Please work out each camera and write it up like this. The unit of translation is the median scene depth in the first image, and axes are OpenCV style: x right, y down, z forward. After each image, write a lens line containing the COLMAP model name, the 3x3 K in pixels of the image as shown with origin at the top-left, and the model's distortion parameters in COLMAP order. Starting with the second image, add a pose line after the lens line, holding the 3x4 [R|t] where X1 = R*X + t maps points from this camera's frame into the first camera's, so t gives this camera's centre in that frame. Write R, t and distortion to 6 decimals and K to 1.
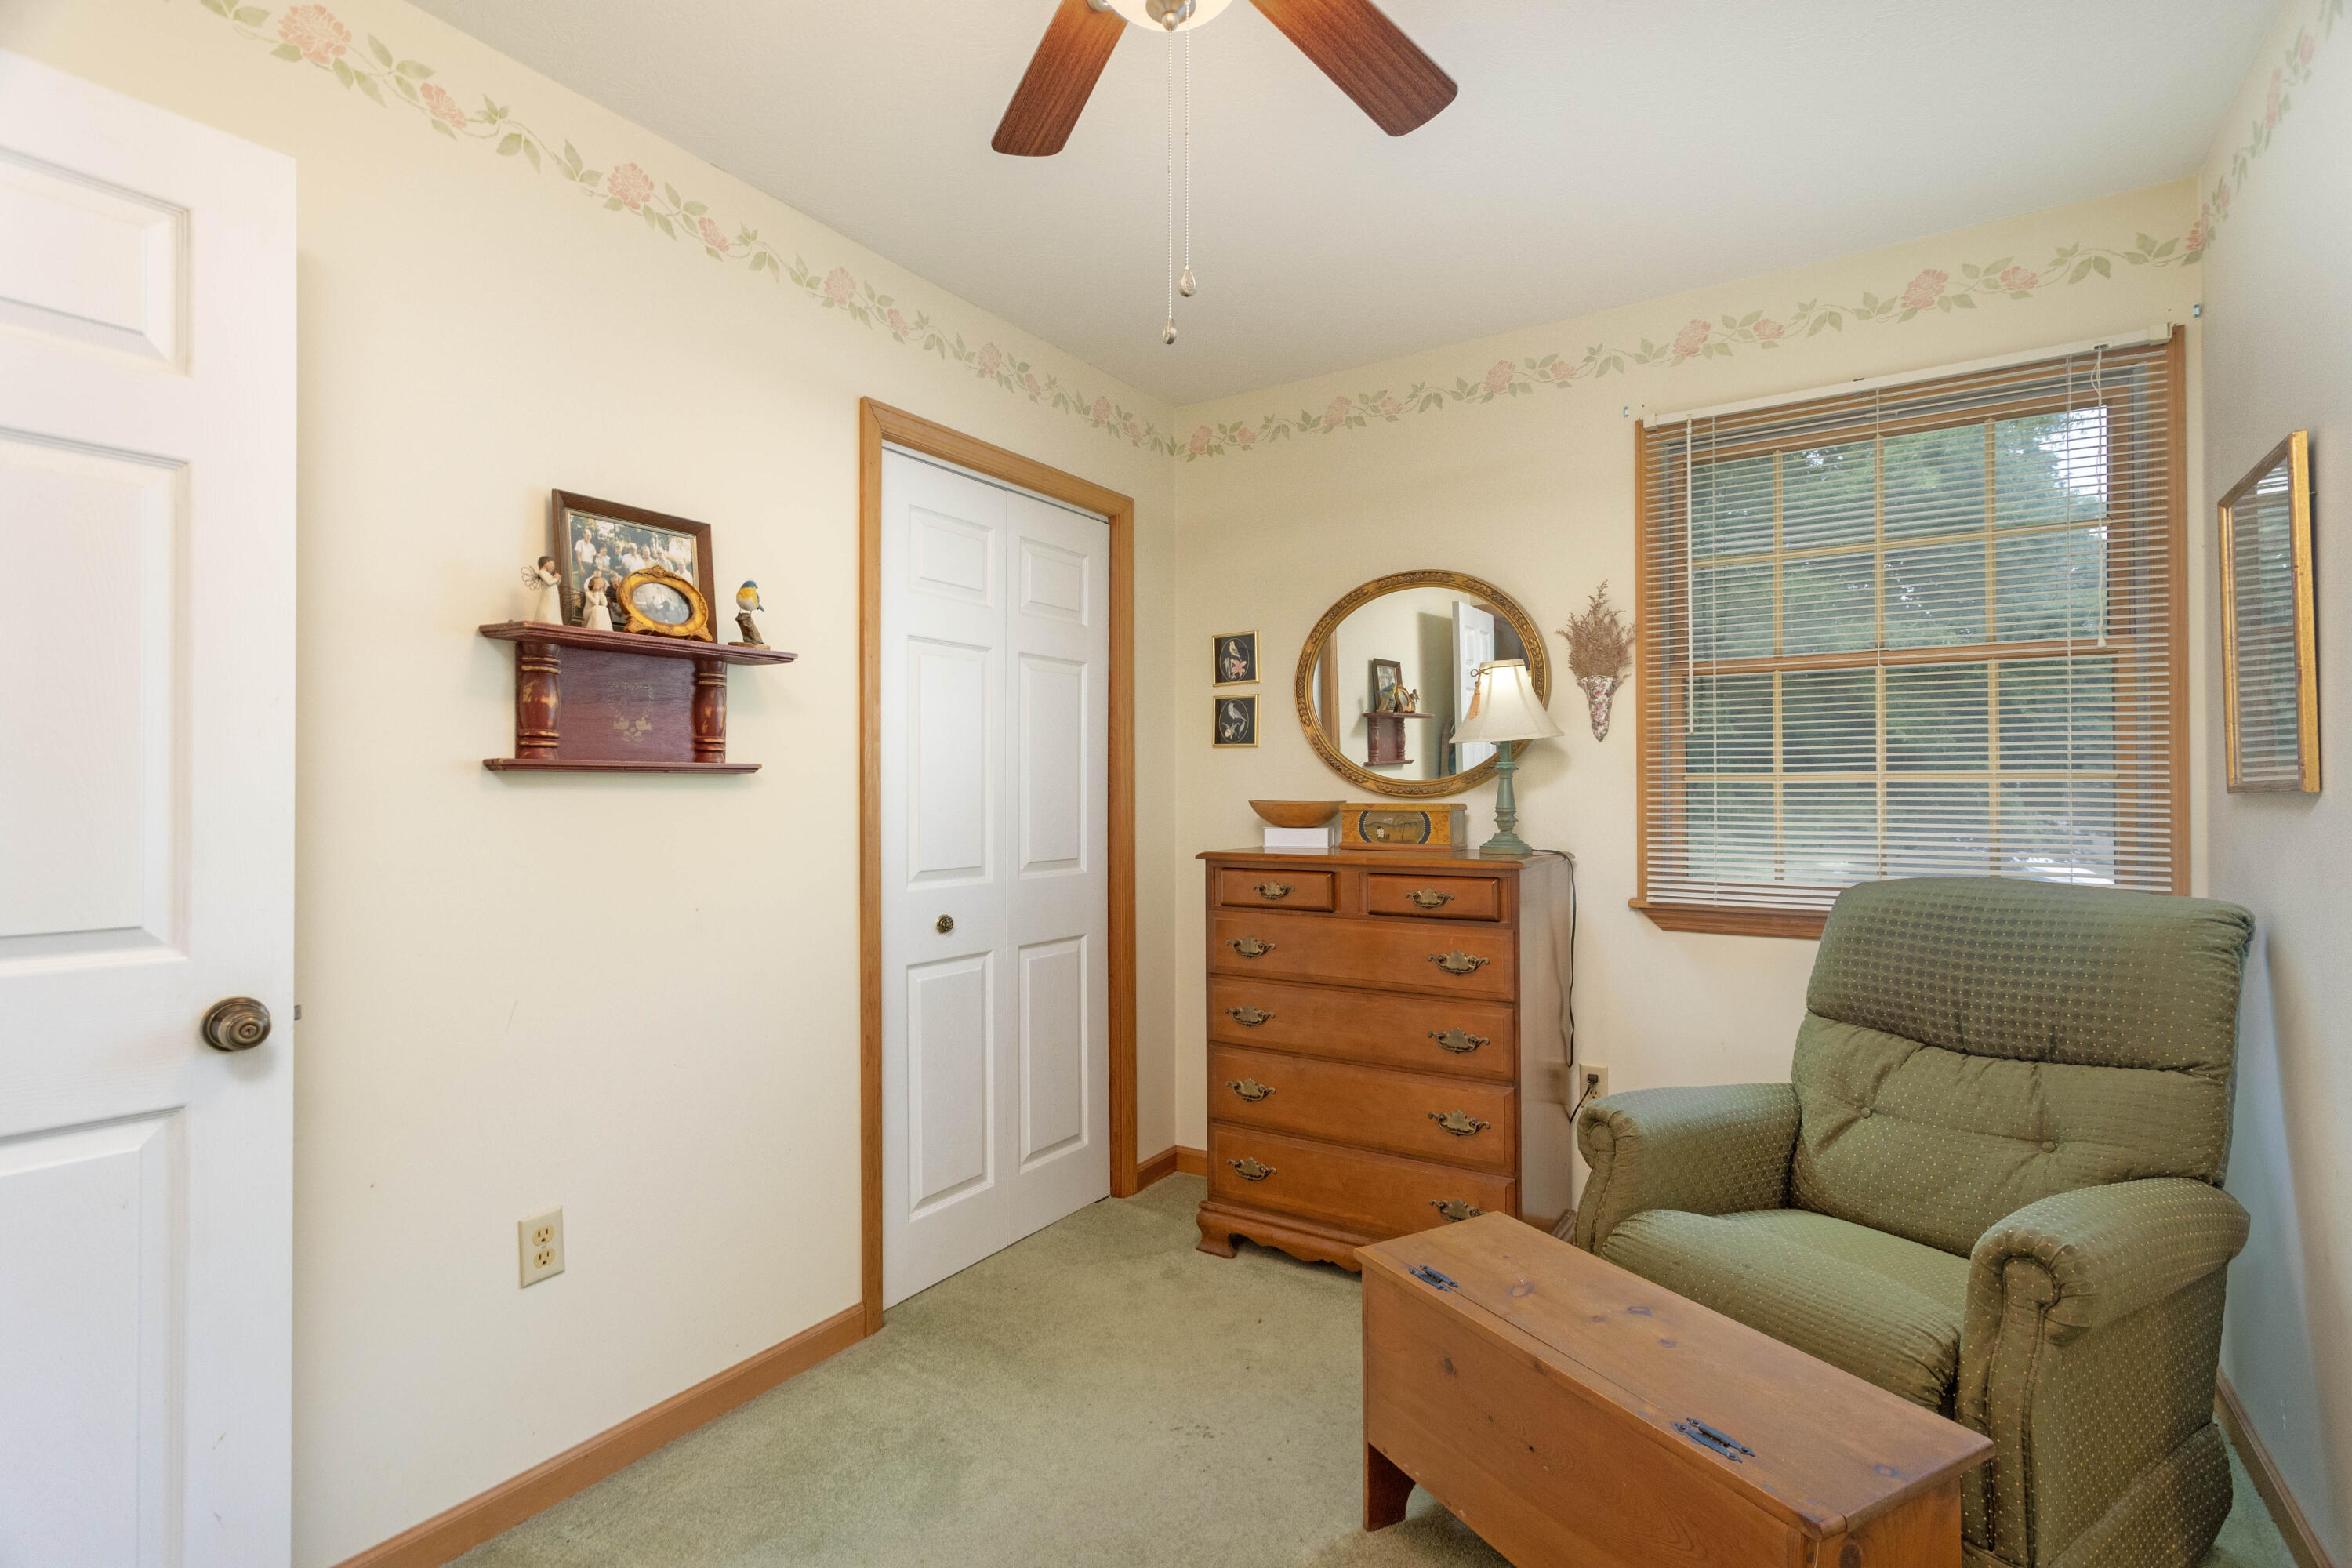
lens RADIAL K [[1110.8, 0, 1162.6], [0, 1110.8, 776.2], [0, 0, 1]] dist [0.000752, 0.001725]
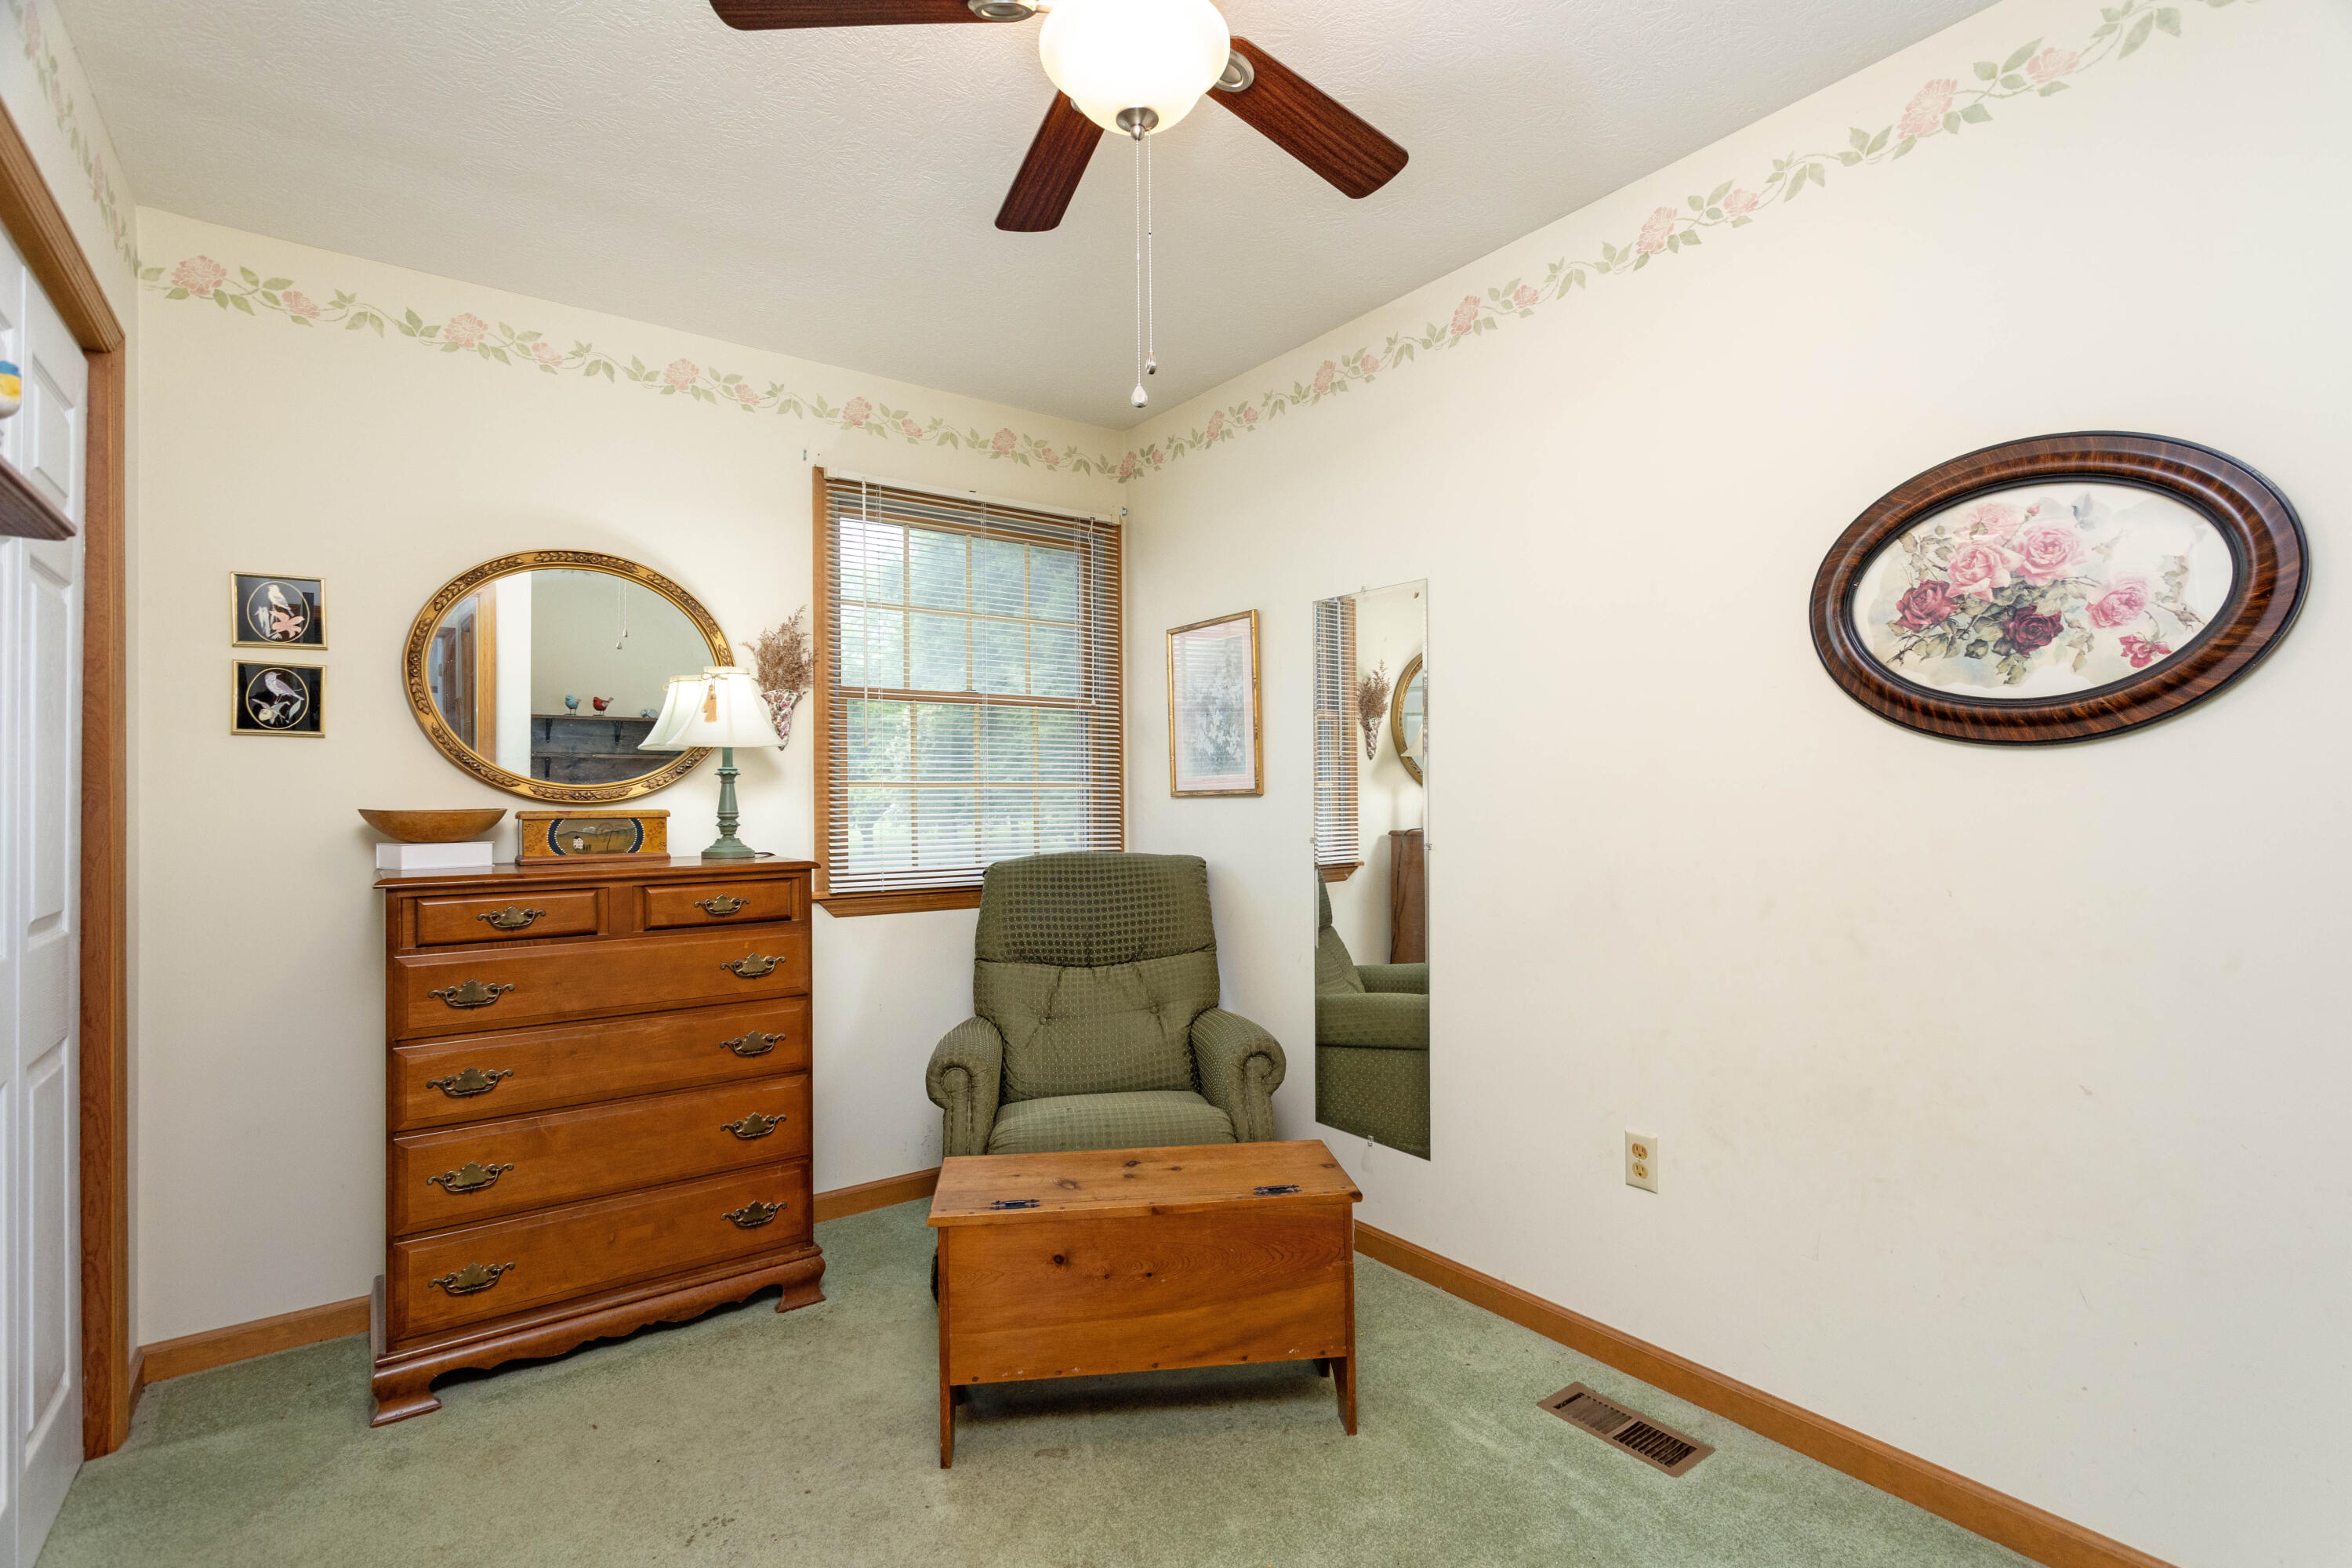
lens RADIAL K [[1110.8, 0, 1164.3], [0, 1110.8, 793.1], [0, 0, 1]] dist [0.000752, 0.001725]
pose [[0.351515, 0.009800, 0.936131, -0.477225], [-0.003568, 0.999952, -0.009128, 0.017947], [-0.936175, -0.000132, 0.351533, 0.265651]]
